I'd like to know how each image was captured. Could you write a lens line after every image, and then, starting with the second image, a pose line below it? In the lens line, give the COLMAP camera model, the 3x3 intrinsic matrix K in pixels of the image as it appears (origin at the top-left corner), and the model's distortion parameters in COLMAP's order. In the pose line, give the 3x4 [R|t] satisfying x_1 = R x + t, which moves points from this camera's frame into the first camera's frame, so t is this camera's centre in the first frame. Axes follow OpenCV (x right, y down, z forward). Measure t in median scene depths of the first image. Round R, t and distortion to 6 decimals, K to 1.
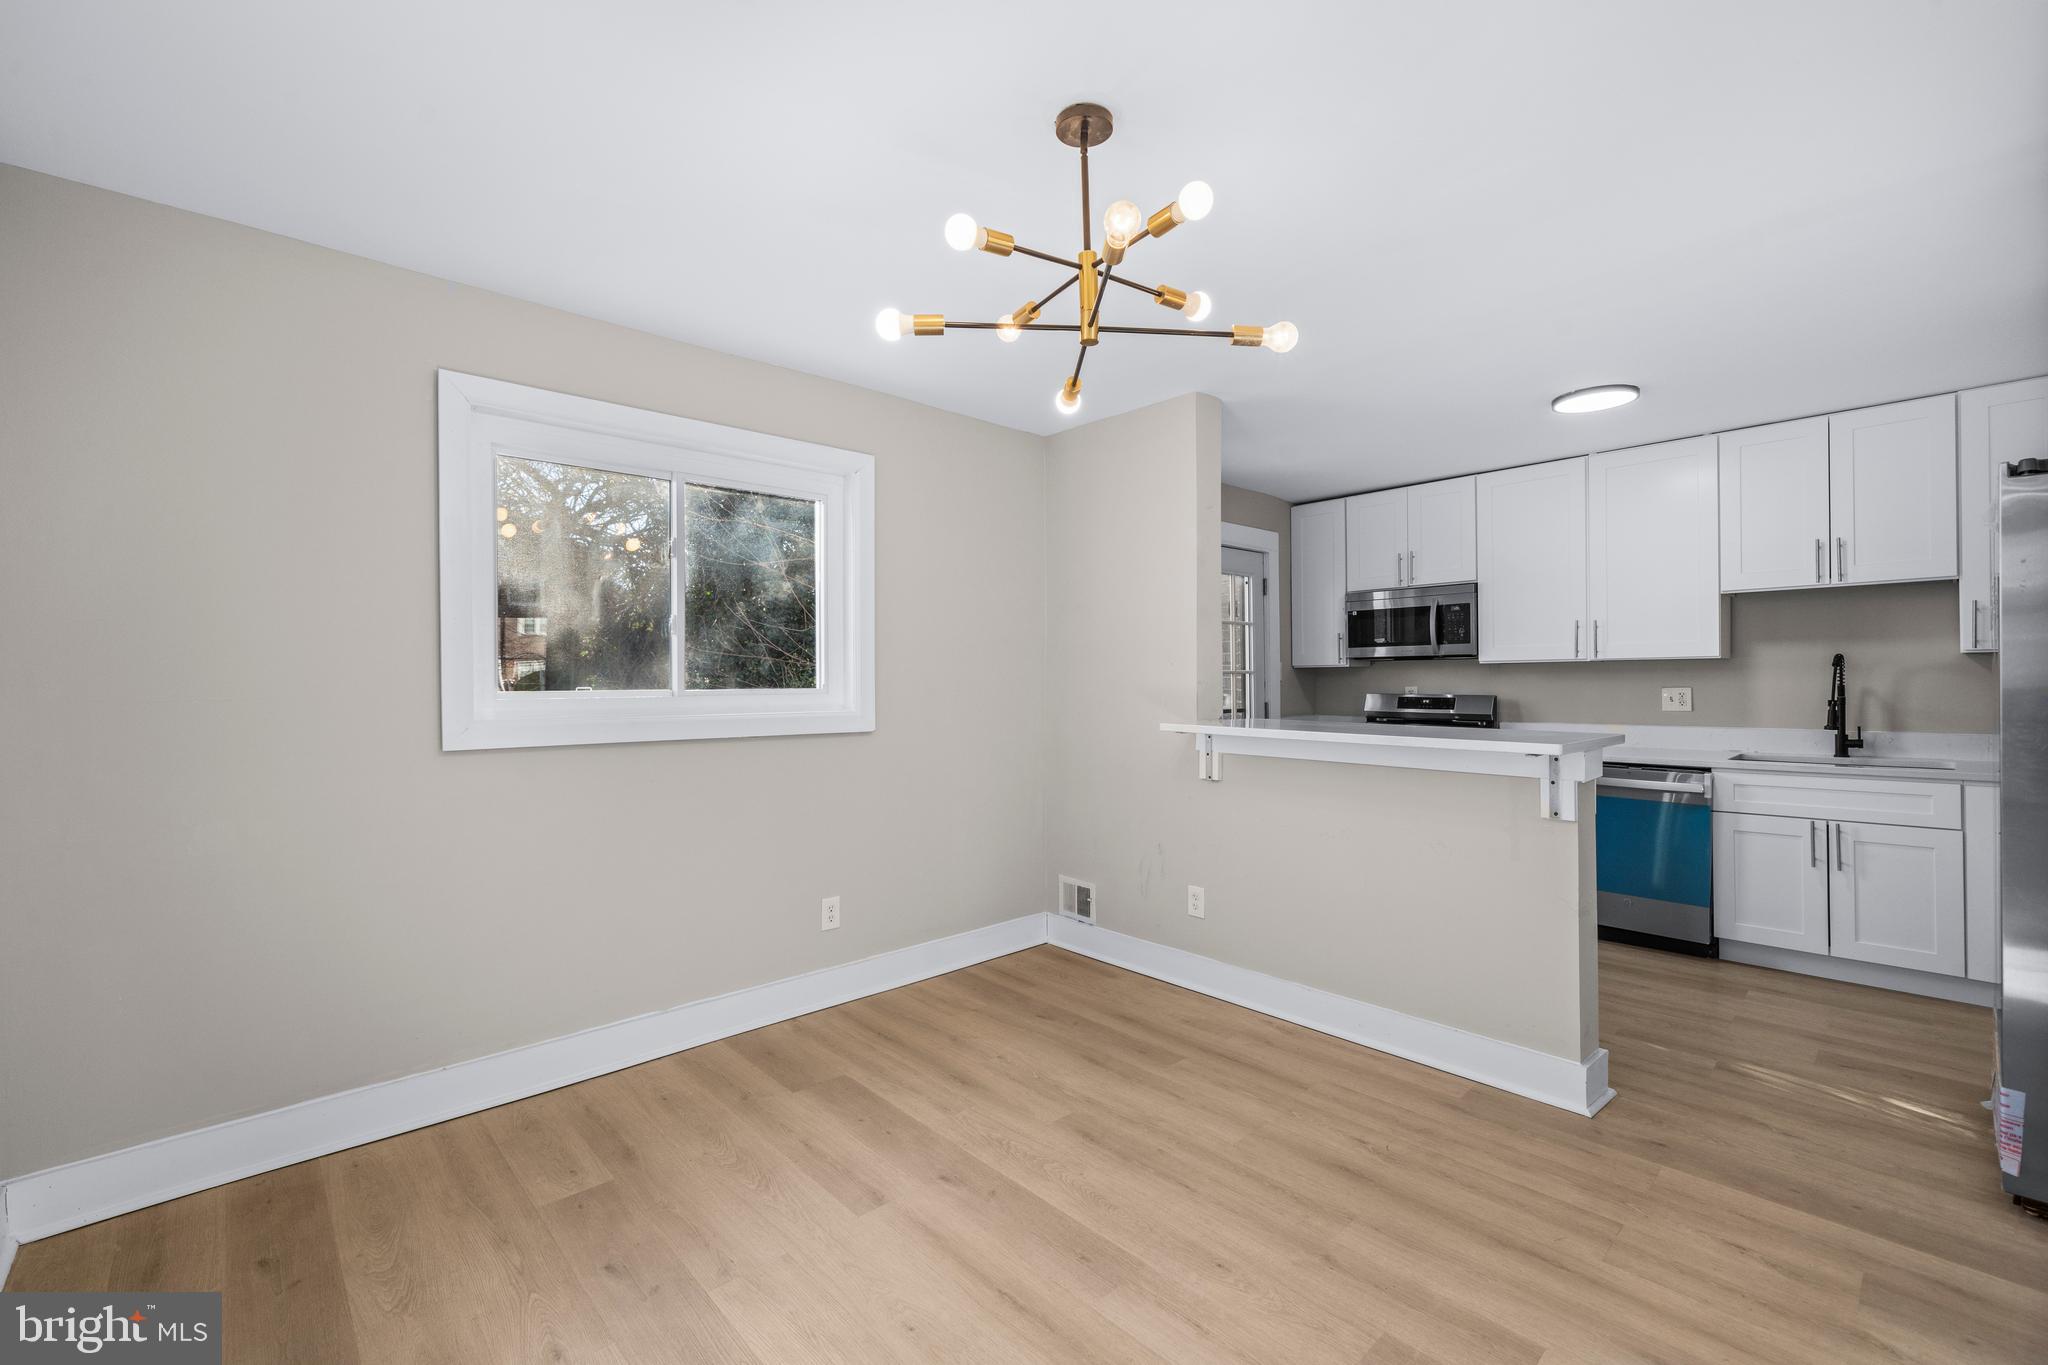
lens RADIAL K [[862.2, 0, 1024.0], [0, 862.2, 682.5], [0, 0, 1]] dist [0.003373, 0.000171]
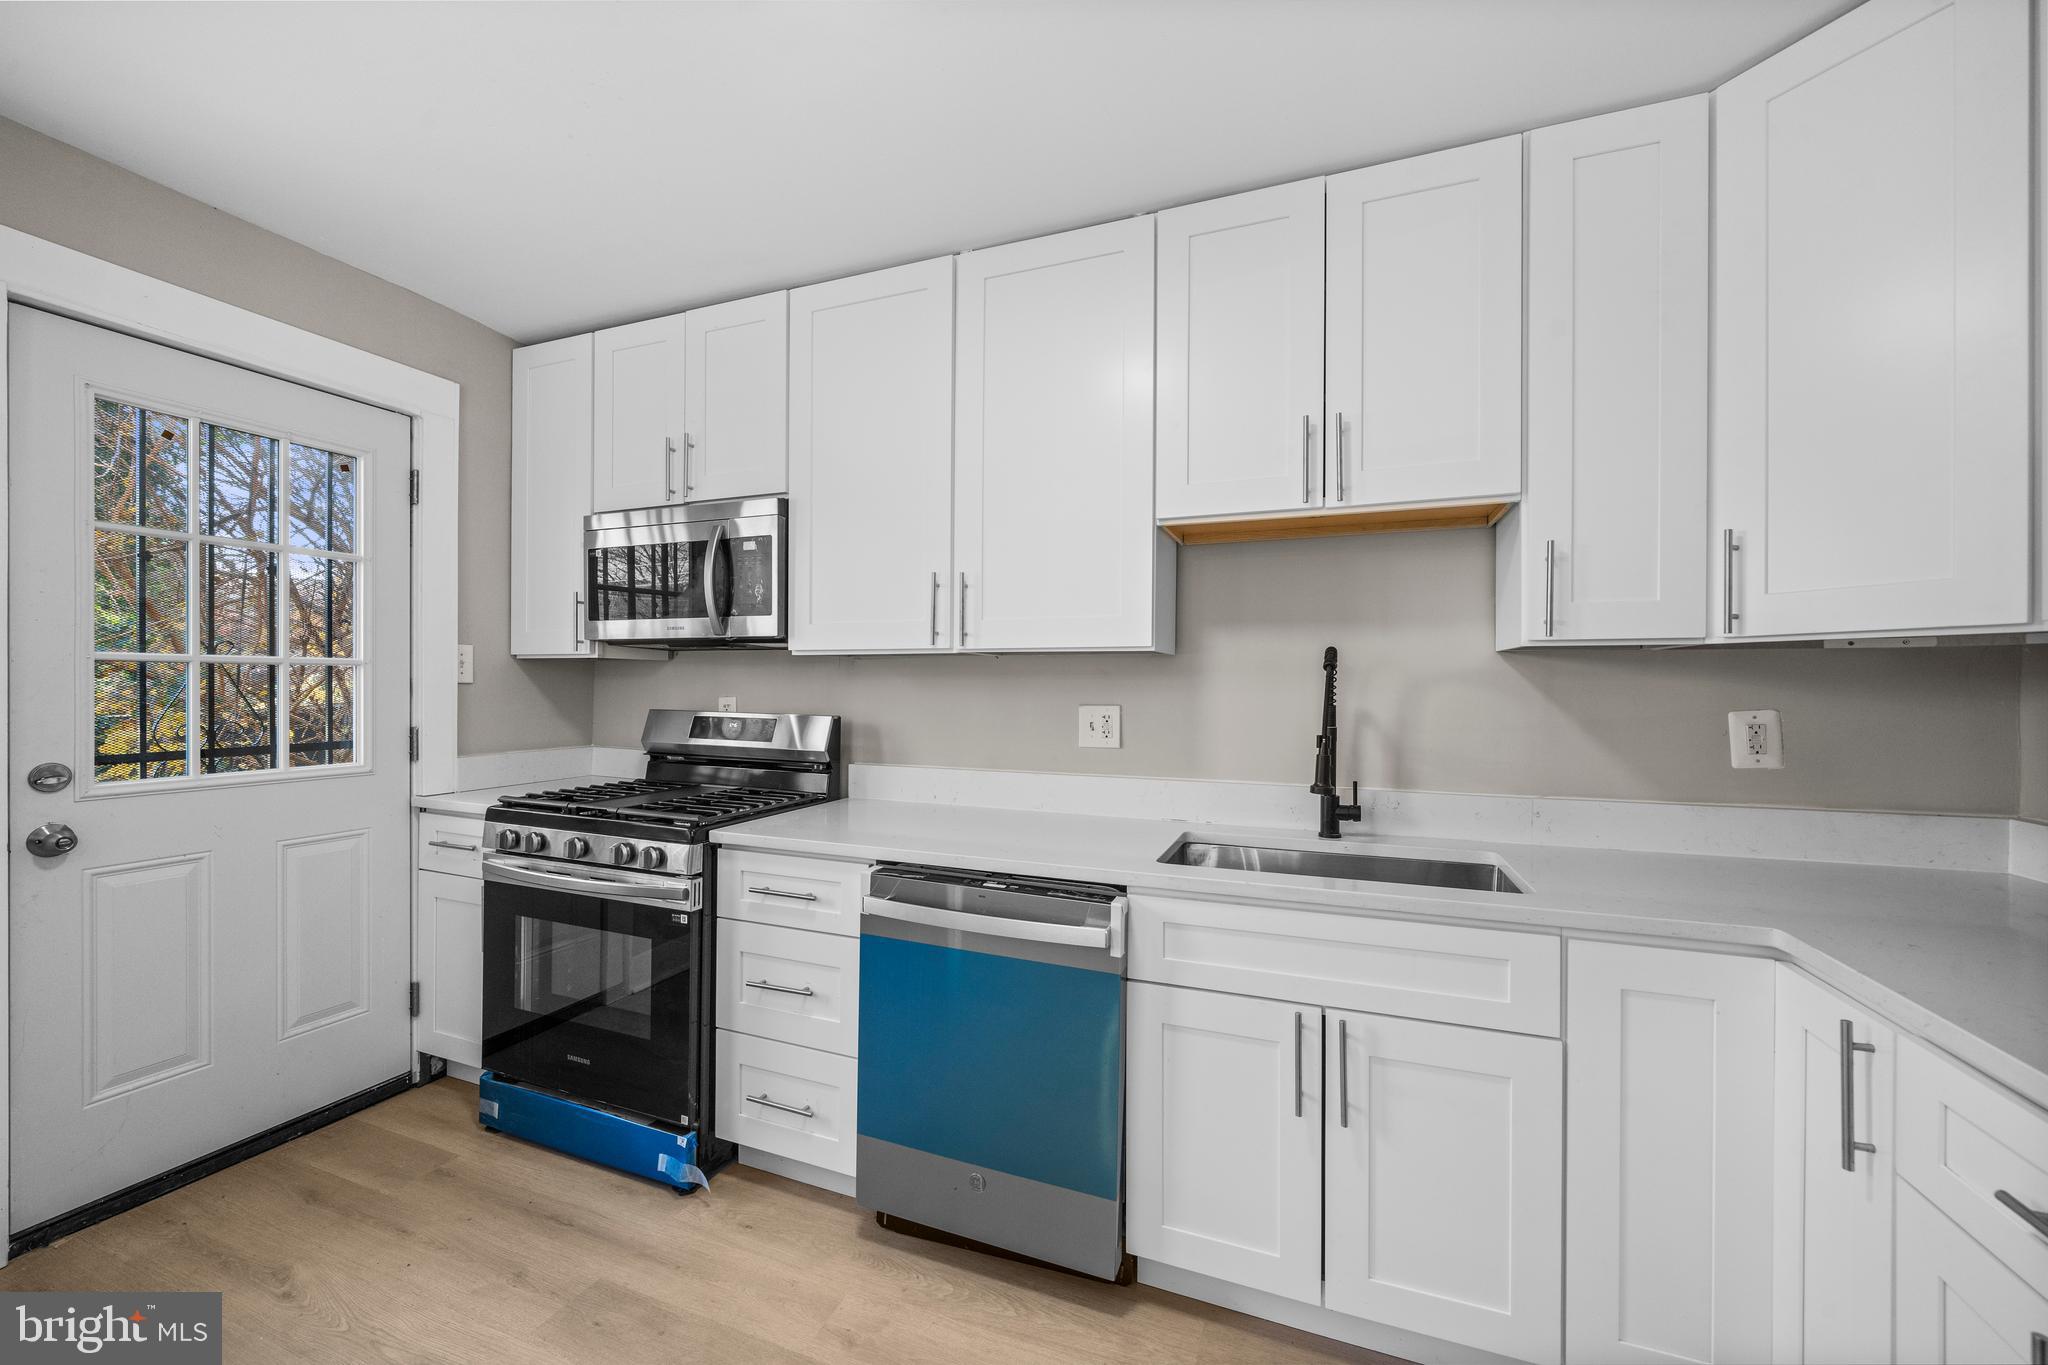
lens RADIAL K [[802.0, 0, 1008.0], [0, 802.0, 684.8], [0, 0, 1]] dist [0.003228, 0.000307]
pose [[0.904586, 0.016577, 0.425968, 0.617132], [-0.015286, 0.999862, -0.006450, -0.004261], [-0.426016, -0.000677, 0.904715, 0.712357]]
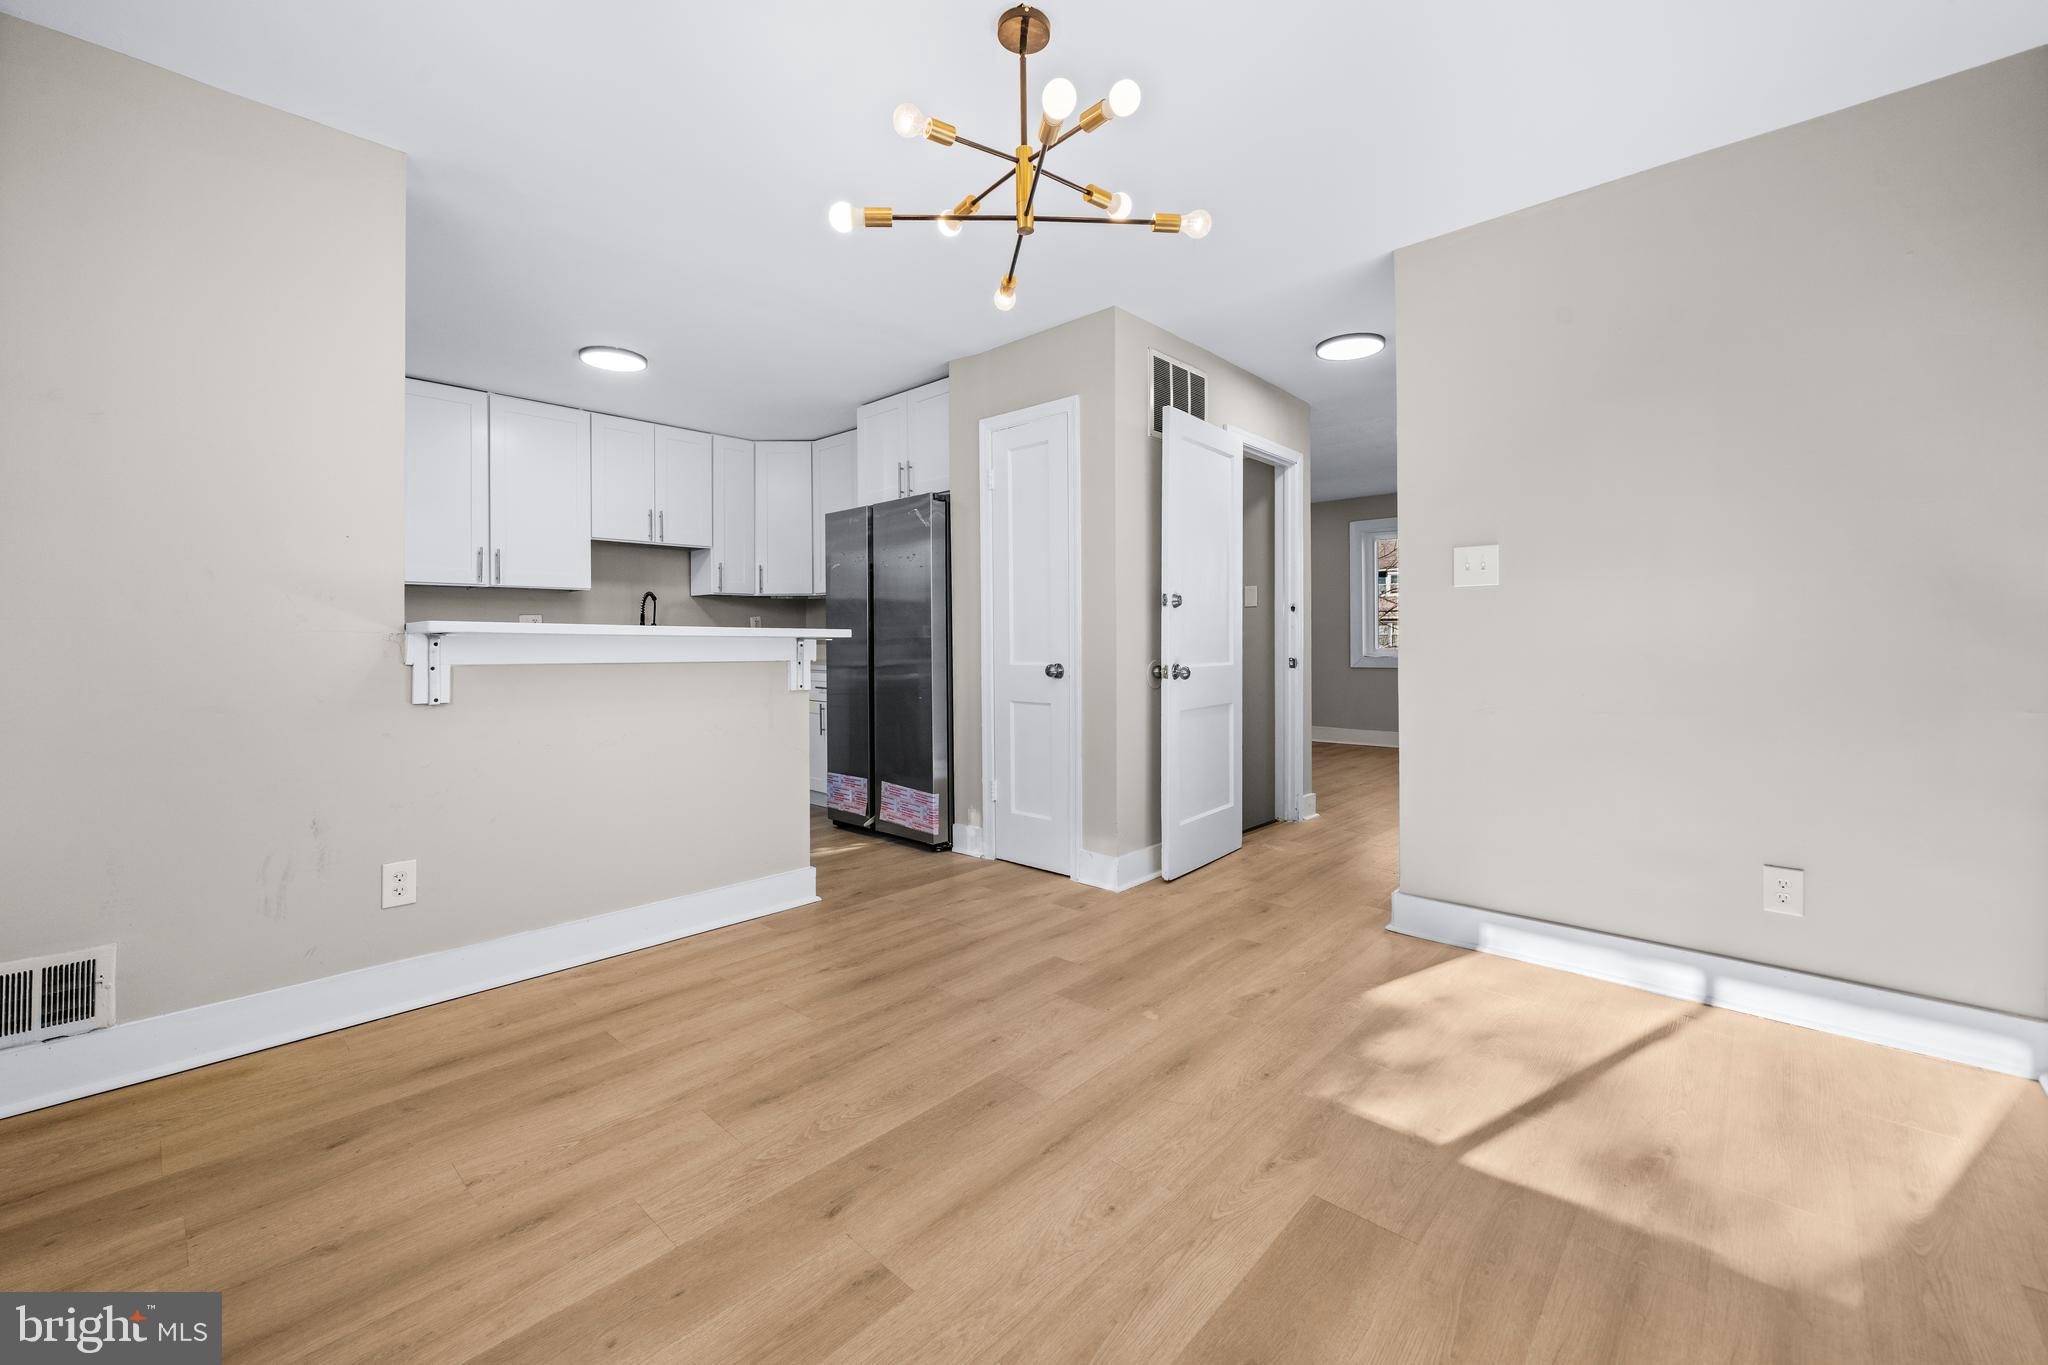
lens RADIAL K [[812.8, 0, 995.7], [0, 812.8, 642.4], [0, 0, 1]] dist [-0.000246, -0.000037]
pose [[-0.054076, 0.005272, 0.998523, -0.480785], [0.005995, 0.999970, -0.004955, 0.067181], [-0.998519, 0.005718, -0.054106, 0.560193]]
